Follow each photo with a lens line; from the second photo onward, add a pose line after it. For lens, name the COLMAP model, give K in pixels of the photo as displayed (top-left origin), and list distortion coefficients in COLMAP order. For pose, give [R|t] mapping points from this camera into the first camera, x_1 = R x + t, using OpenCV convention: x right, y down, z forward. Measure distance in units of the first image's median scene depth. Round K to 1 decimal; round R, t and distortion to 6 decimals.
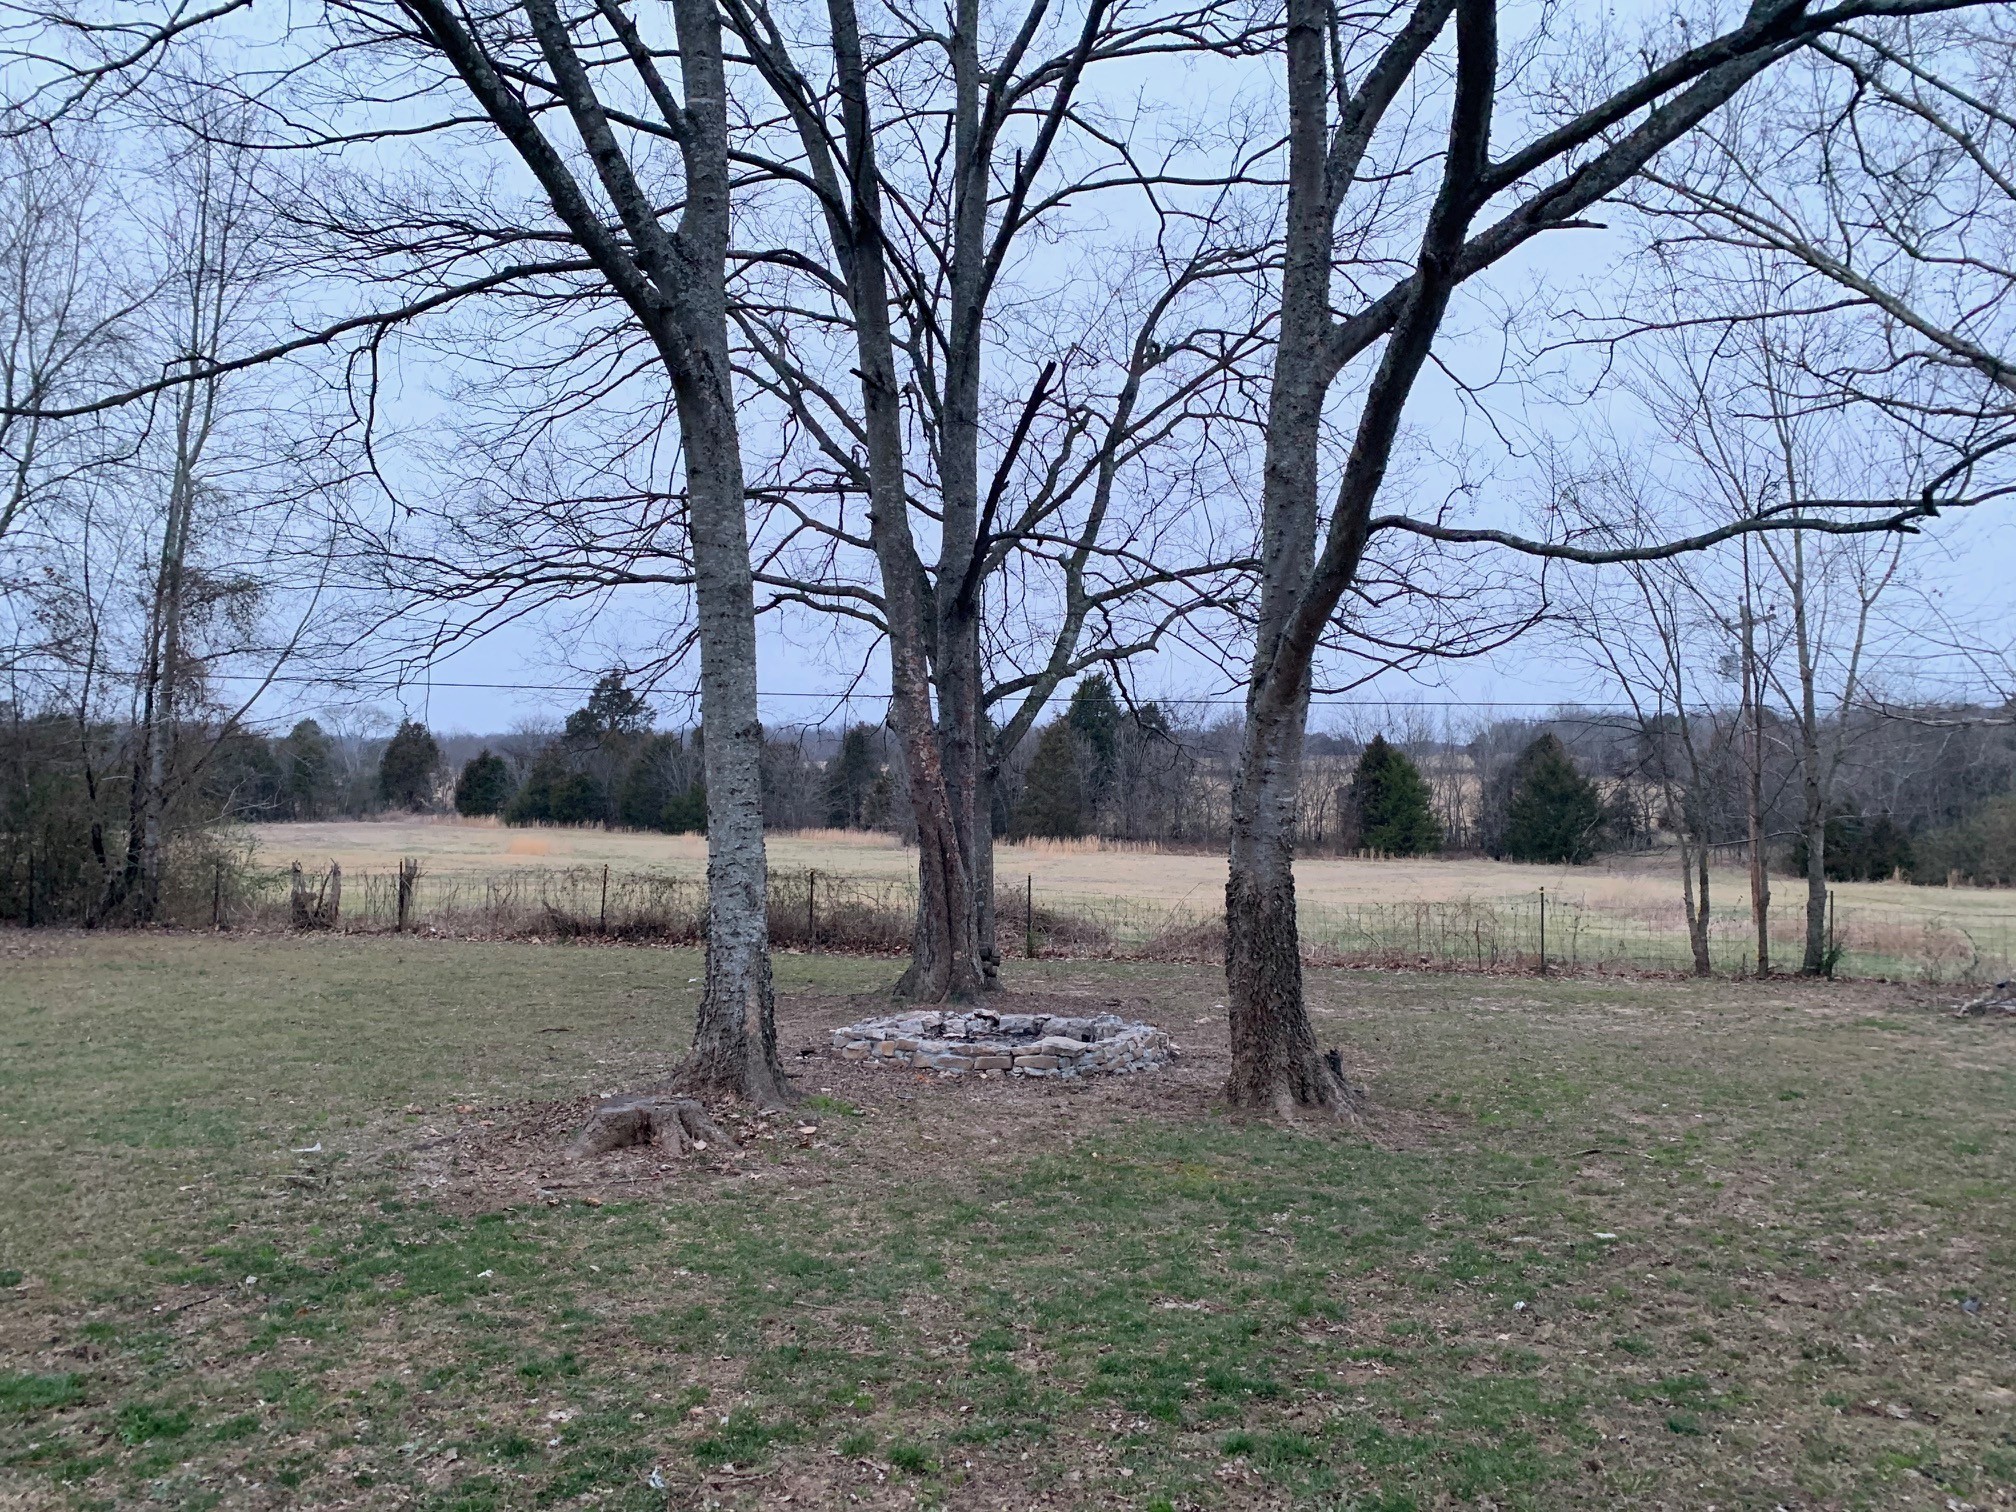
lens RADIAL K [[1526.9, 0, 1019.6], [0, 1526.9, 750.8], [0, 0, 1]] dist [0.071193, -0.075986]
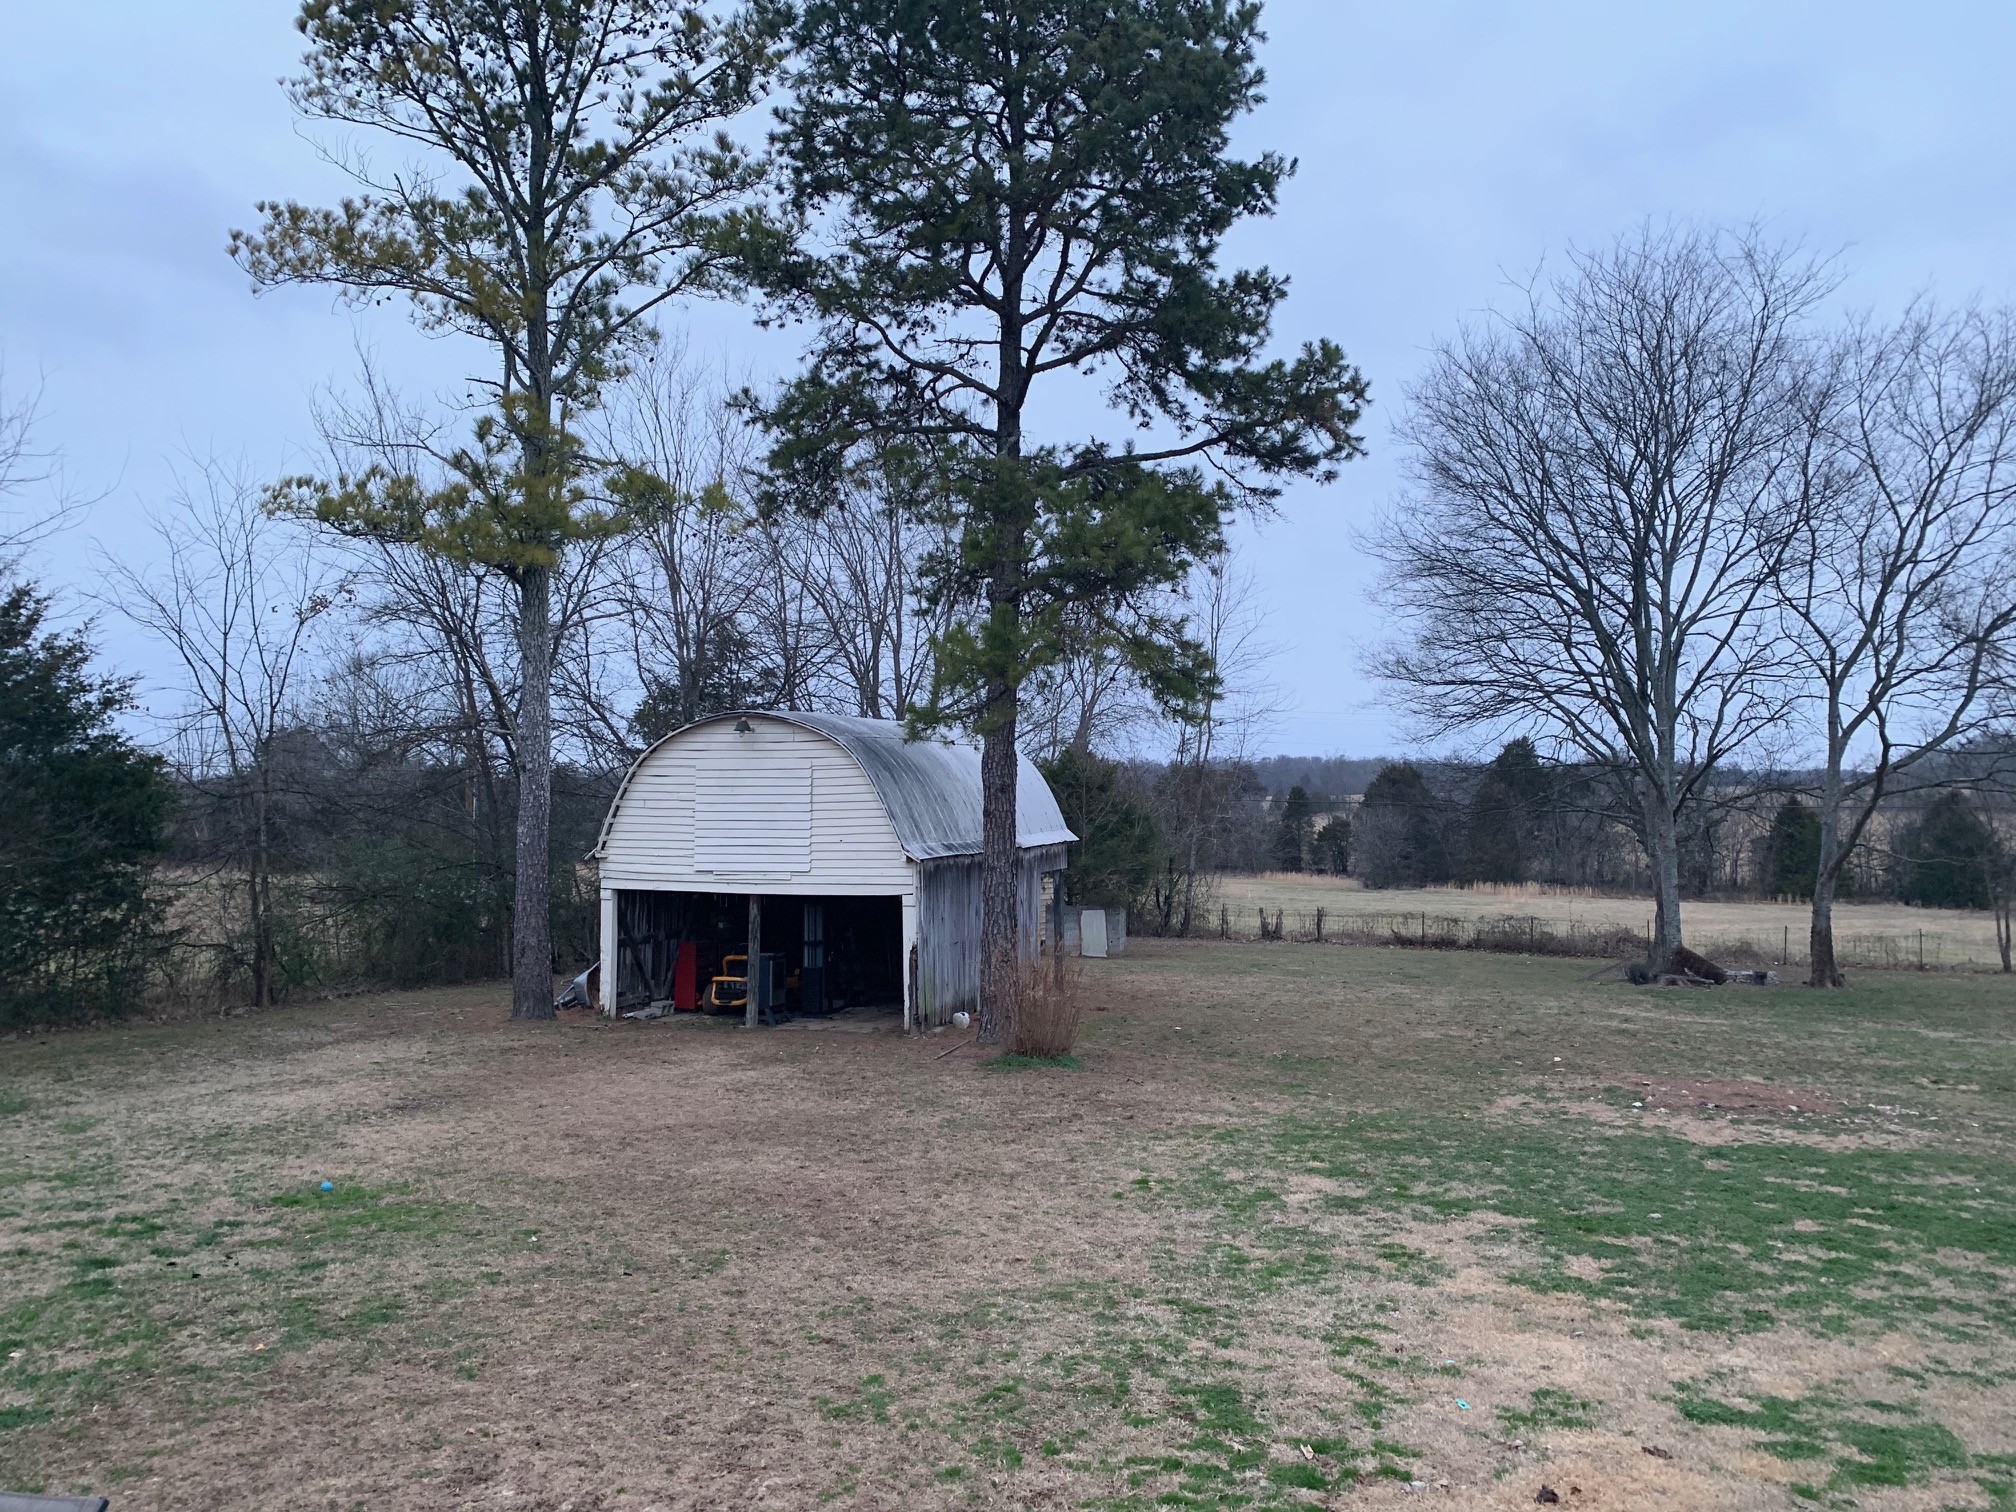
lens RADIAL K [[1526.9, 0, 1019.6], [0, 1526.9, 750.8], [0, 0, 1]] dist [0.071193, -0.075986]
pose [[0.975763, -0.014949, -0.218317, -0.430034], [0.010281, 0.999694, -0.022504, -0.128171], [0.218587, 0.019715, 0.975618, -1.455417]]
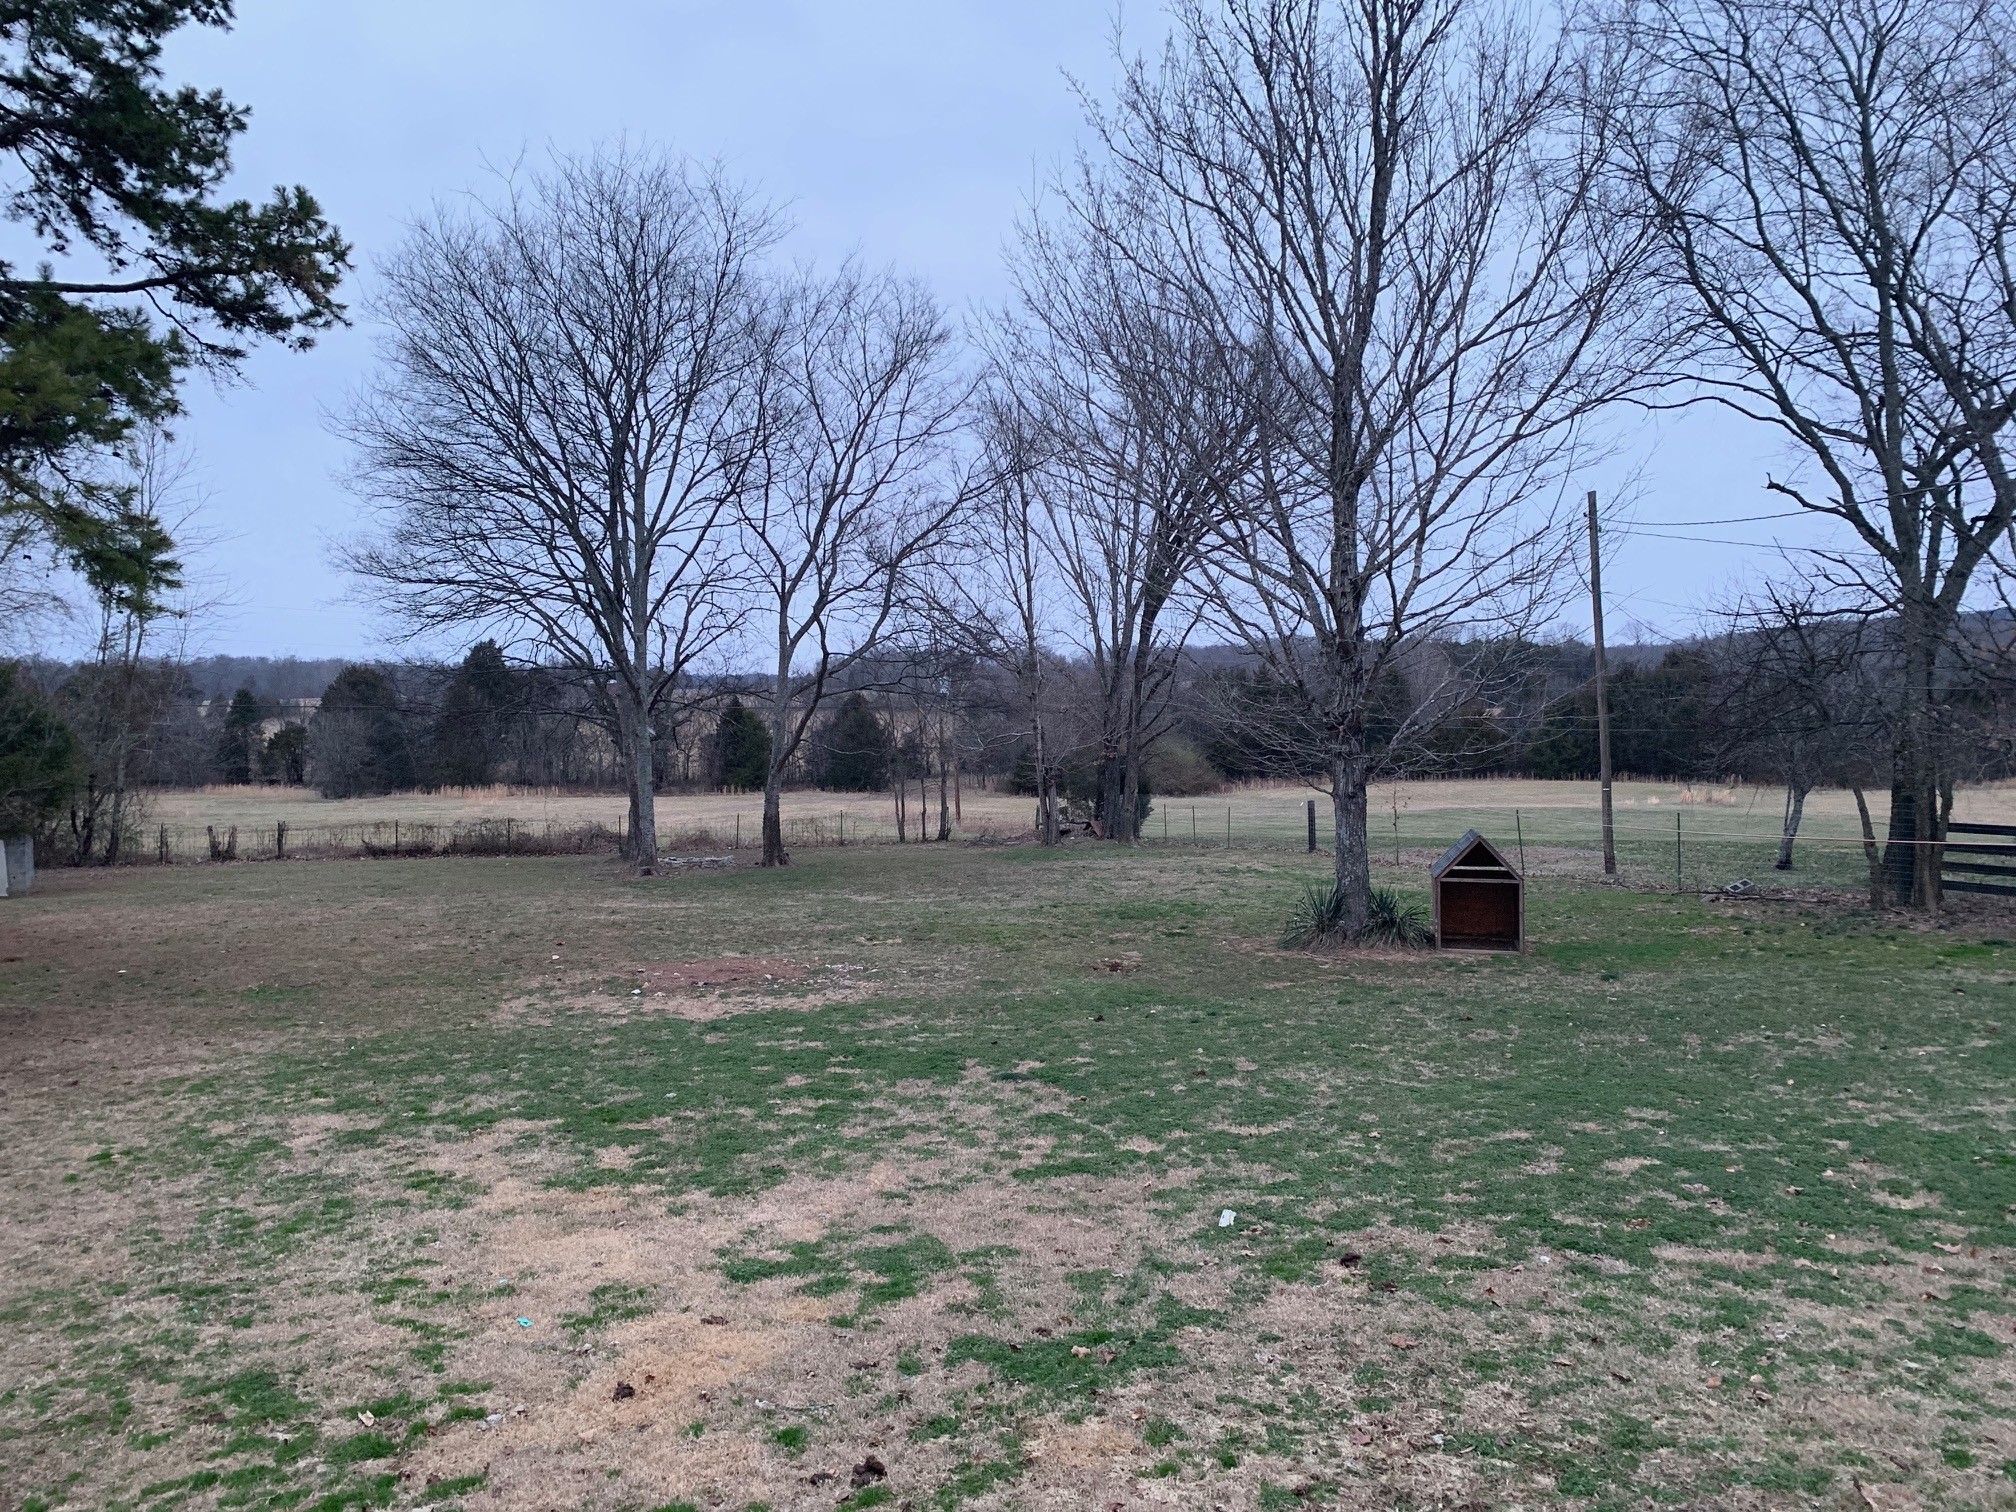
lens RADIAL K [[1513.5, 0, 1008.0], [0, 1513.5, 756.0], [0, 0, 1]] dist [0.000879, -0.004057]
pose [[0.906503, -0.027349, 0.421312, -0.469427], [0.006827, 0.998719, 0.050142, -0.127533], [-0.422144, -0.042578, 0.905528, -1.409975]]
